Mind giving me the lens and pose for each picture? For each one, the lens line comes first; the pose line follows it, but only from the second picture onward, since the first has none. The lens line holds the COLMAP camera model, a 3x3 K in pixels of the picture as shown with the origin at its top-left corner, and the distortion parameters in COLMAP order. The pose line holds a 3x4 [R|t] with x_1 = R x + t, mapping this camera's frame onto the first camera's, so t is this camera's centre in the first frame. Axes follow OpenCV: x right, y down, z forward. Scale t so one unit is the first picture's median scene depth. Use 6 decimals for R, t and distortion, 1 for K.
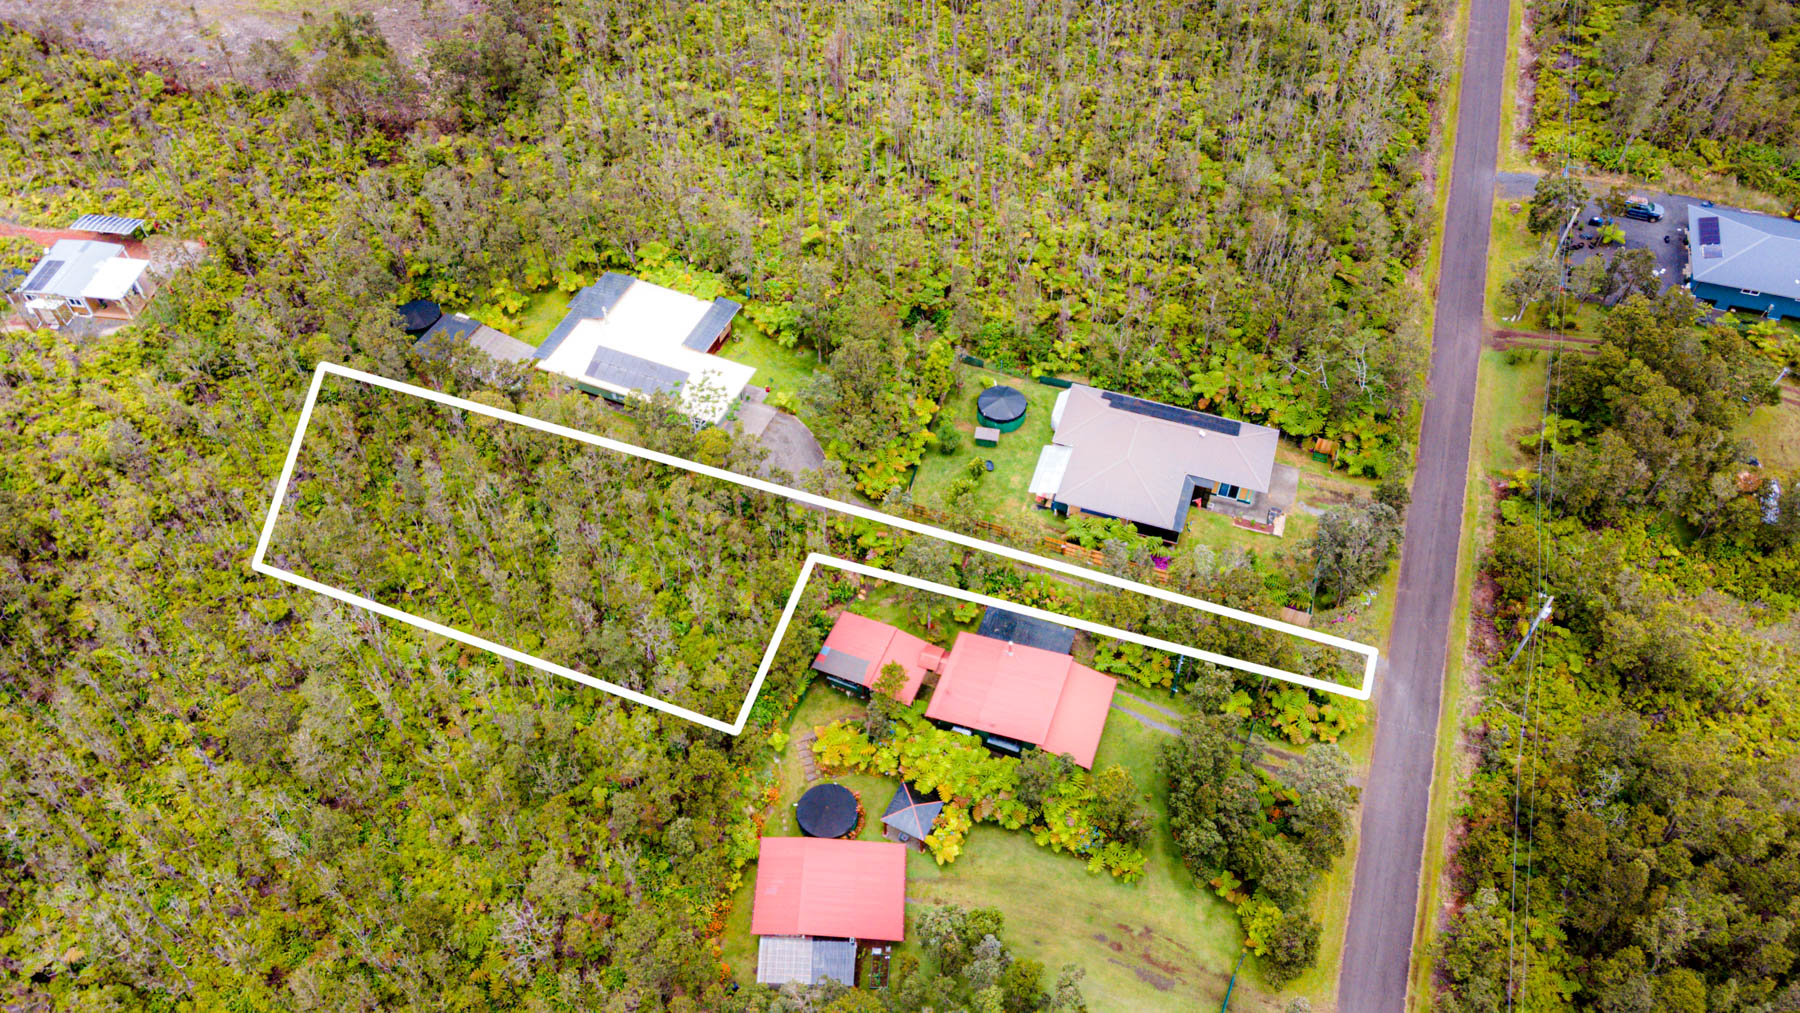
lens RADIAL K [[1307.4, 0, 921.5], [0, 1307.4, 507.8], [0, 0, 1]] dist [0.045283, 0.005328]
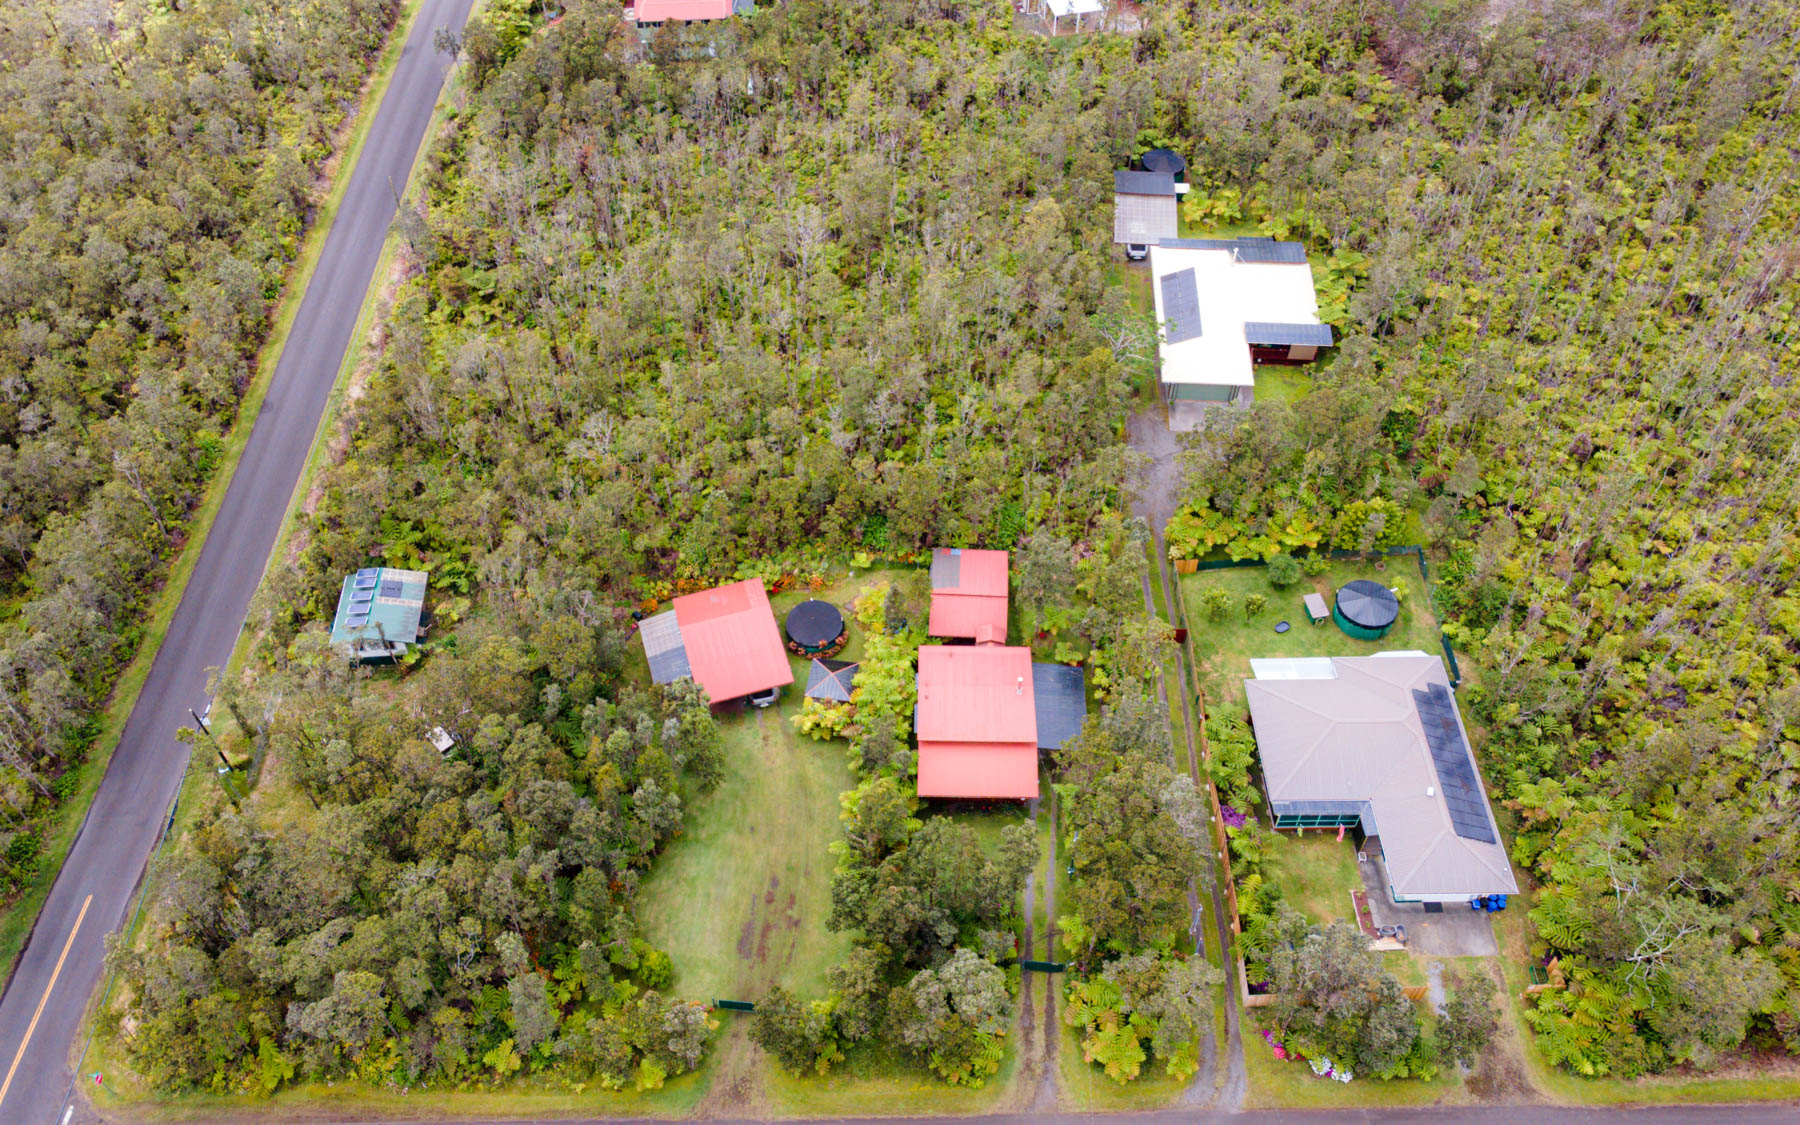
lens RADIAL K [[1475.0, 0, 900.0], [0, 1475.0, 562.5], [0, 0, 1]] dist [0.003798, 0.087460]
pose [[0.327311, 0.707602, -0.626233, 0.525495], [-0.716359, 0.618003, 0.323886, -0.185214], [0.616196, 0.342596, 0.709176, 0.152857]]
